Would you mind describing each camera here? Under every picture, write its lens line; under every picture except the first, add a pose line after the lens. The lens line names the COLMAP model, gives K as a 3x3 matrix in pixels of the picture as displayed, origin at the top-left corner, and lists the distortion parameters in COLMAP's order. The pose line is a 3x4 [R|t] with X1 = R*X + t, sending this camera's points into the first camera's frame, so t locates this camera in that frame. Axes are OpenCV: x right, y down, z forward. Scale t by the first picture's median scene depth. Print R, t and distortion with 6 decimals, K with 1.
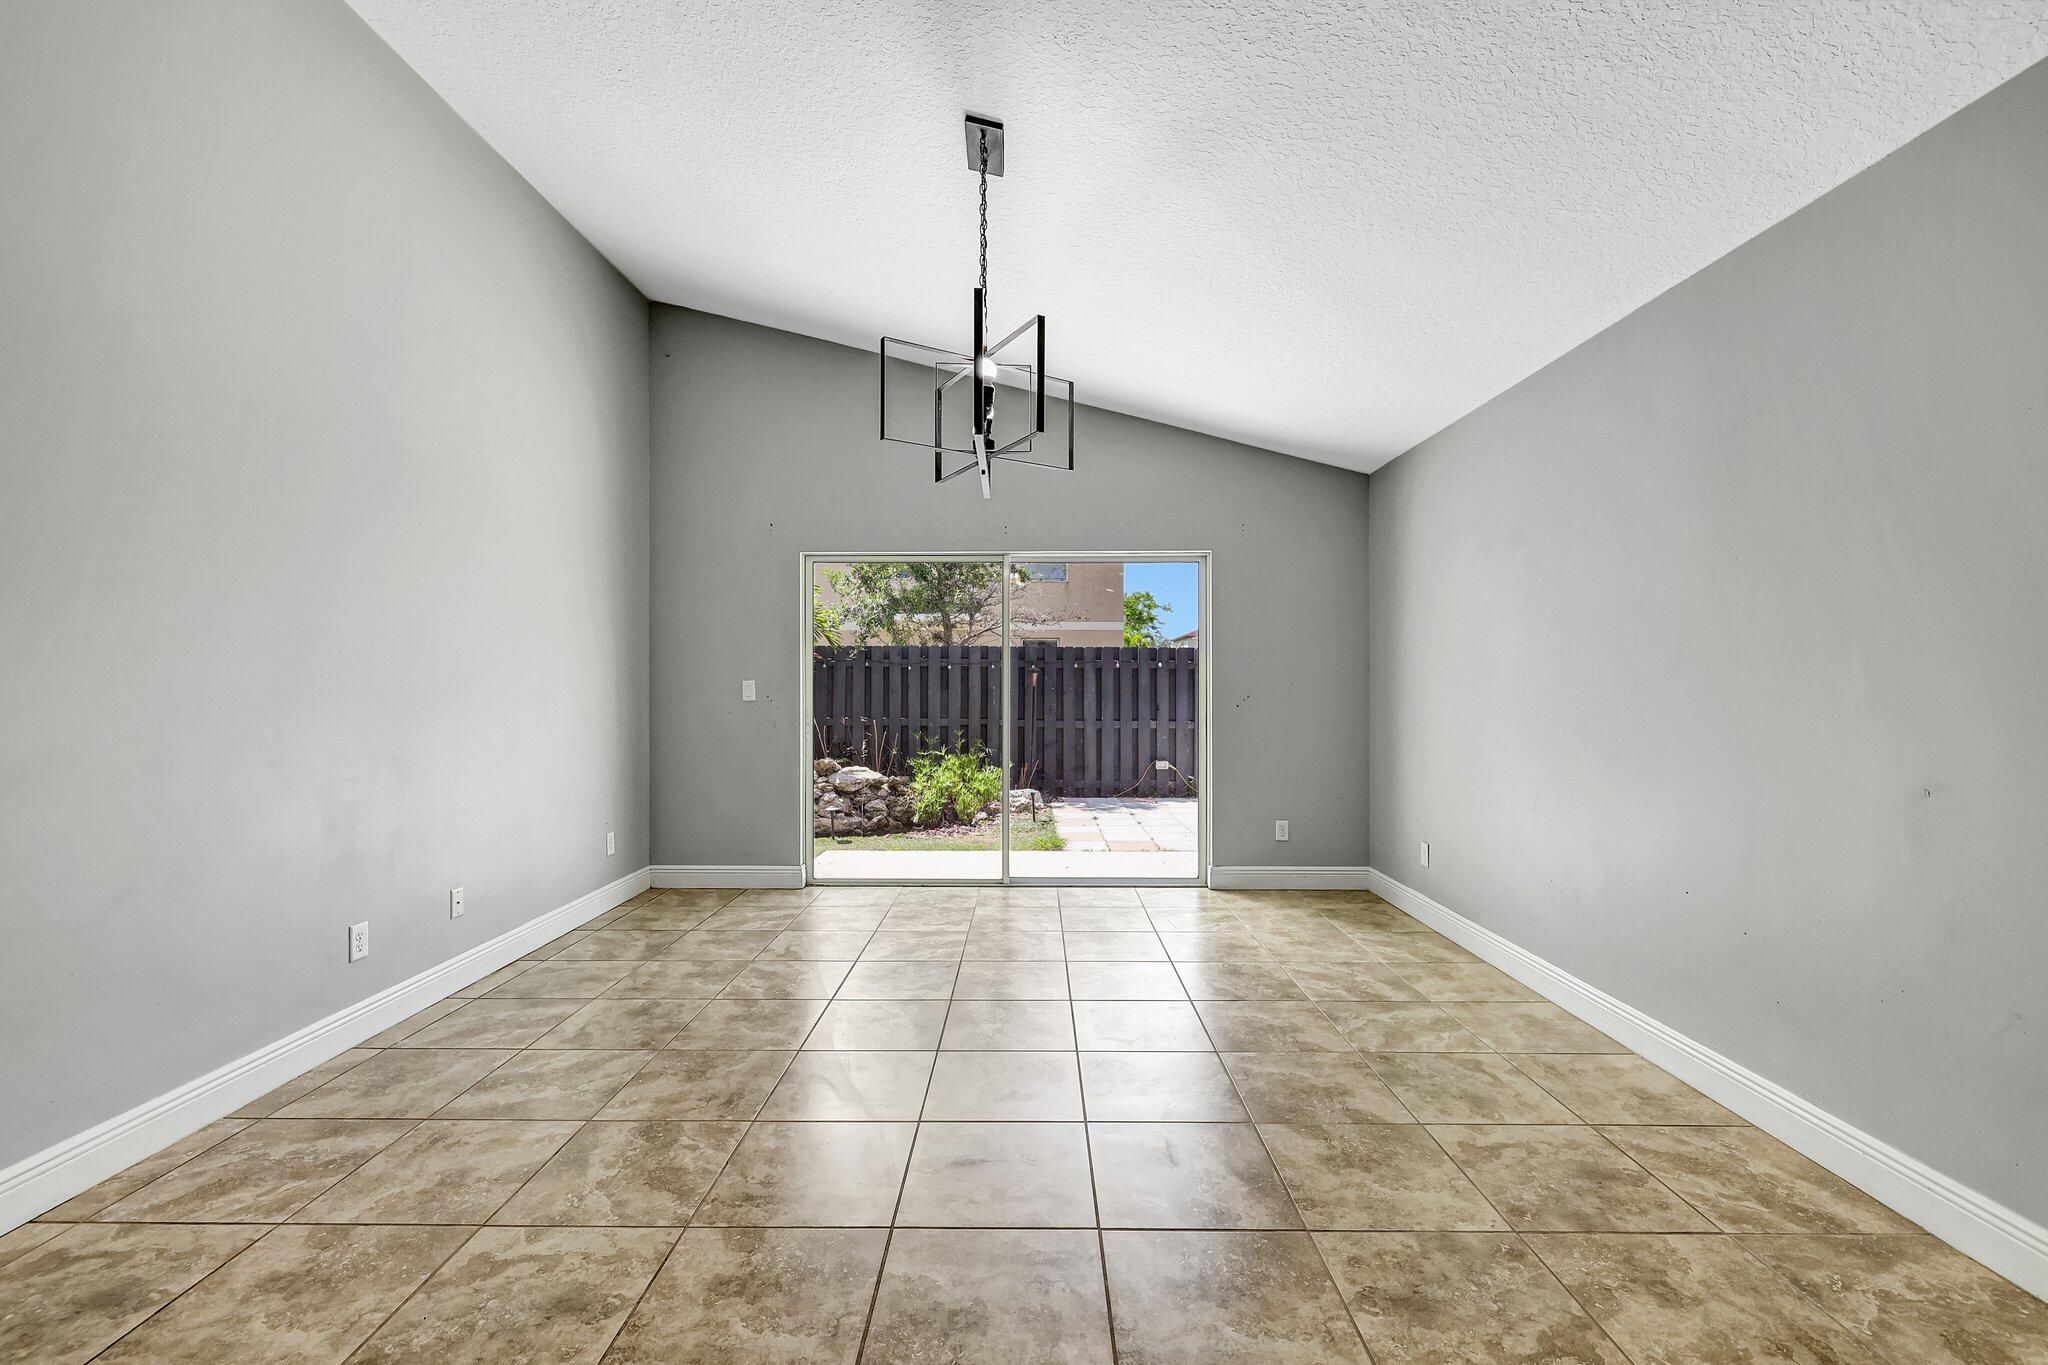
lens RADIAL K [[849.9, 0, 1025.0], [0, 849.9, 683.2], [0, 0, 1]] dist [-0.004774, -0.000822]
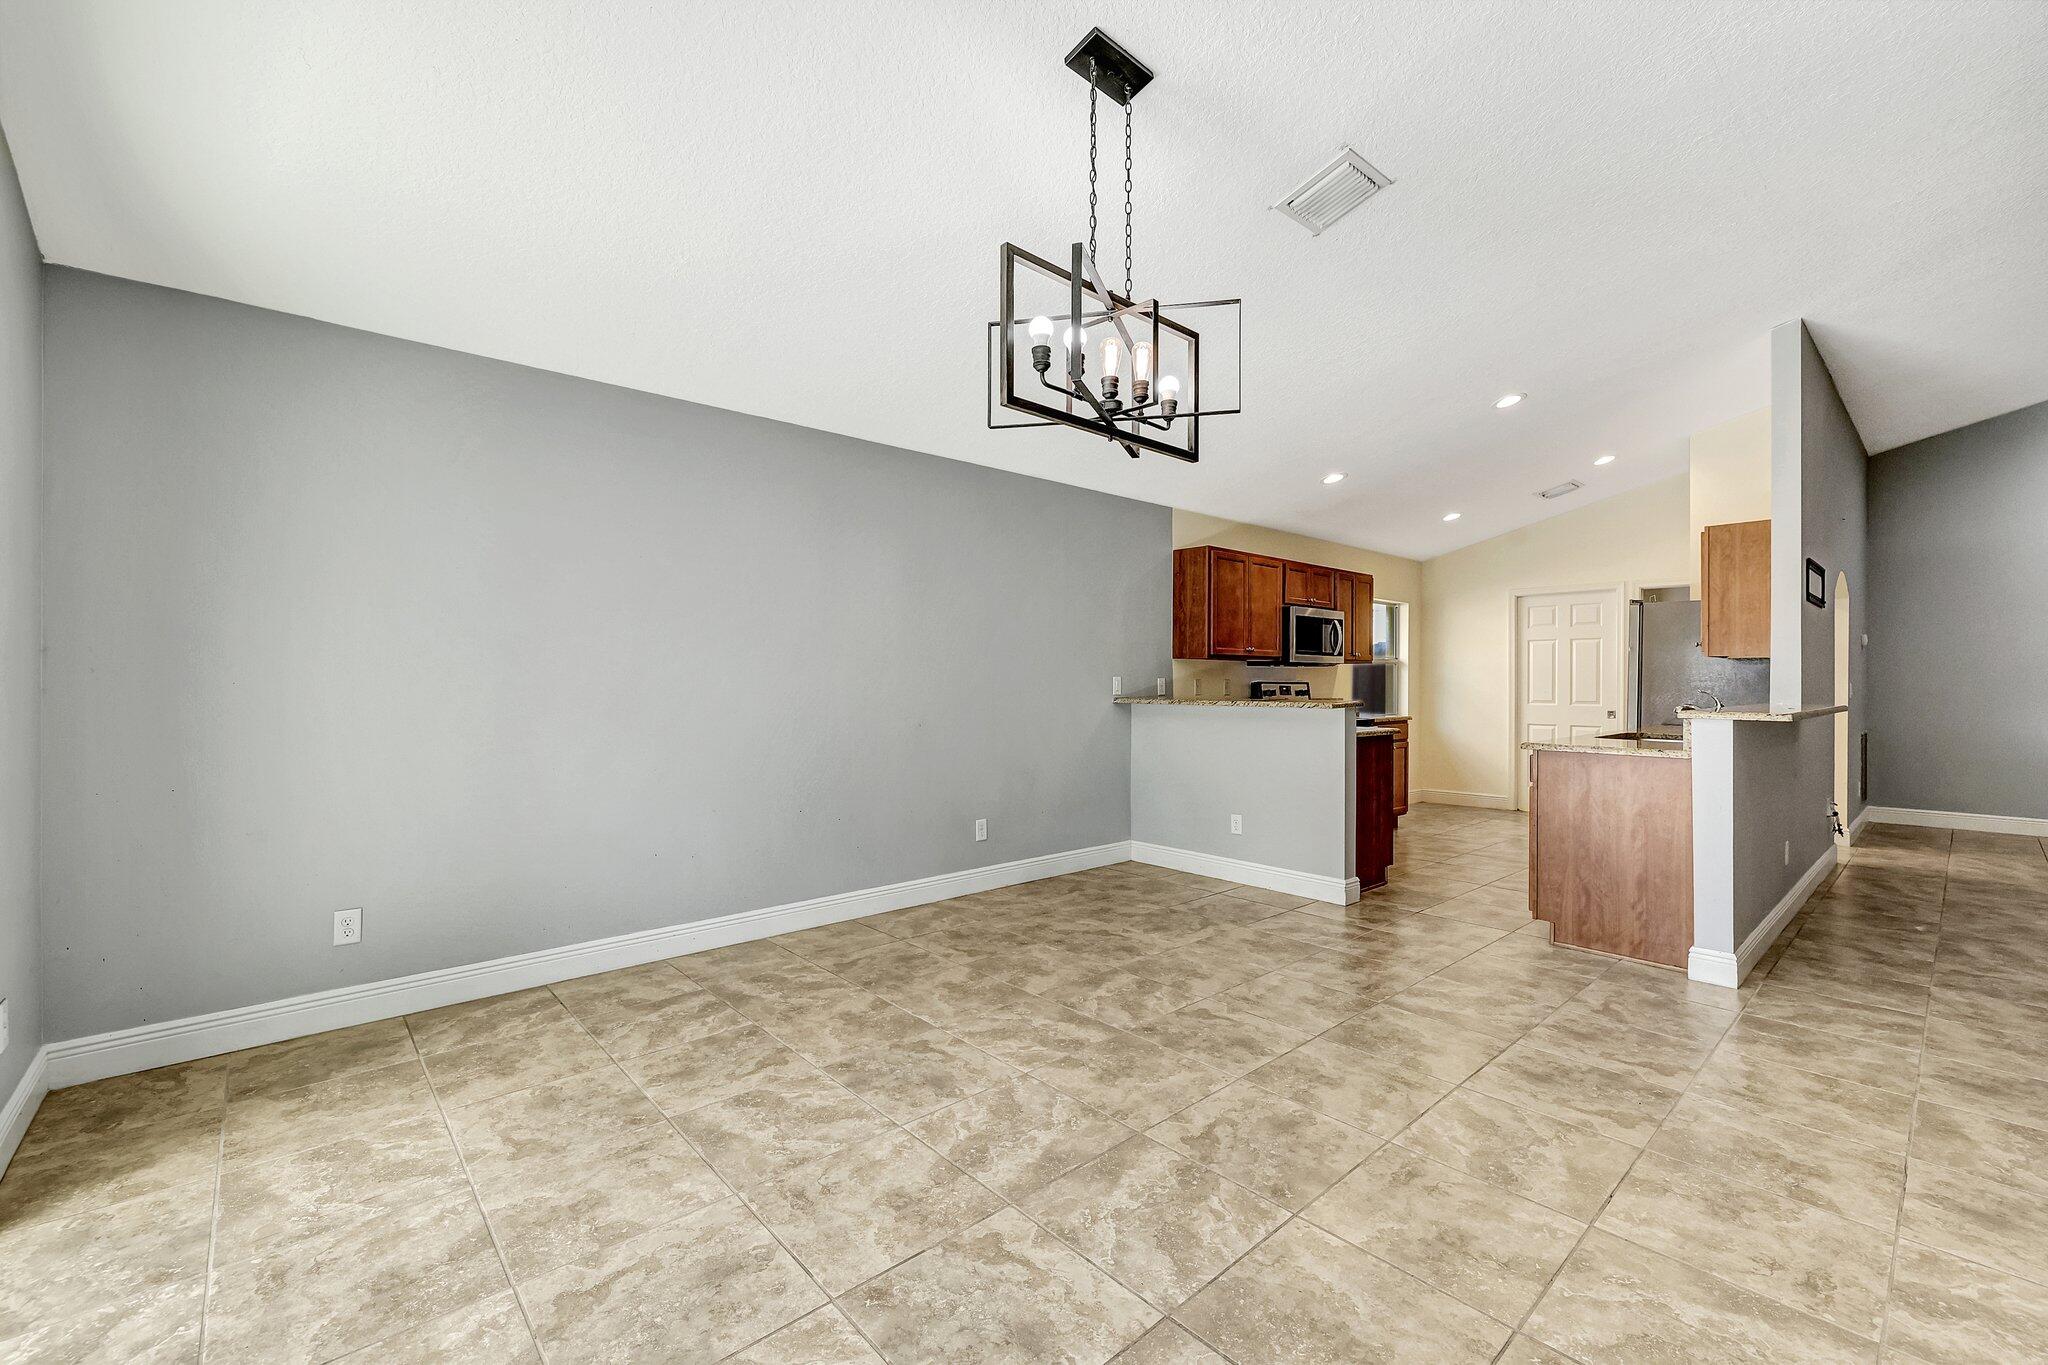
lens RADIAL K [[849.9, 0, 1019.0], [0, 849.9, 681.8], [0, 0, 1]] dist [-0.004774, -0.000822]
pose [[-0.668580, -0.002878, 0.743634, -0.407424], [-0.001758, 0.999996, 0.002290, -0.000135], [-0.743638, 0.000223, -0.668583, 1.058440]]
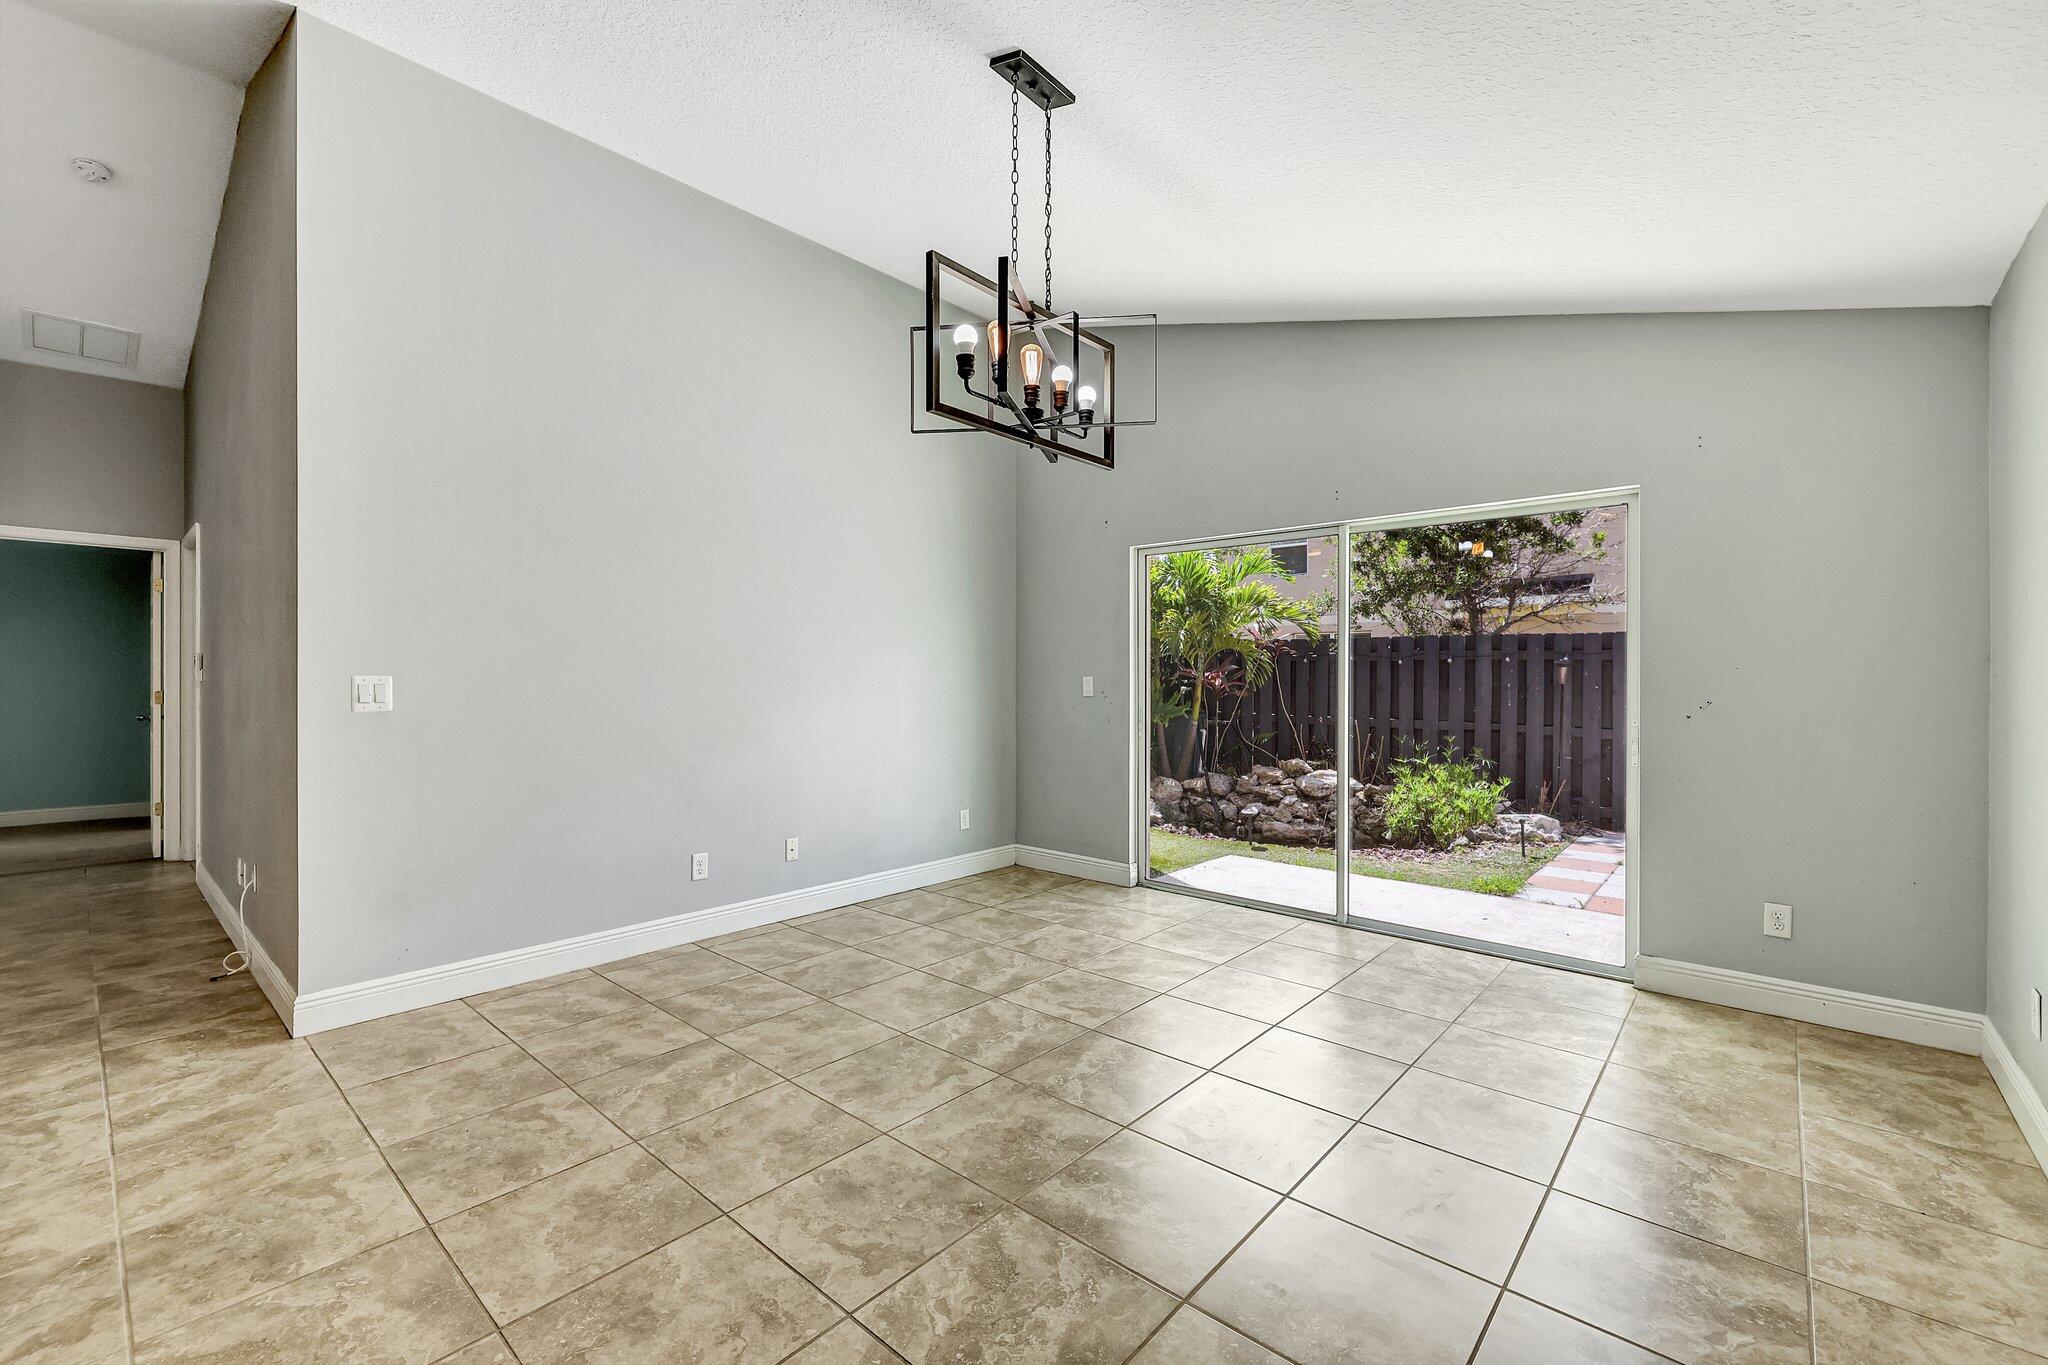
lens RADIAL K [[849.9, 0, 1024.8], [0, 849.9, 680.1], [0, 0, 1]] dist [-0.004774, -0.000822]
pose [[0.754314, 0.004509, -0.656499, 0.342371], [-0.002948, 0.999990, 0.003481, -0.002852], [0.656507, -0.000691, 0.754319, 0.203890]]
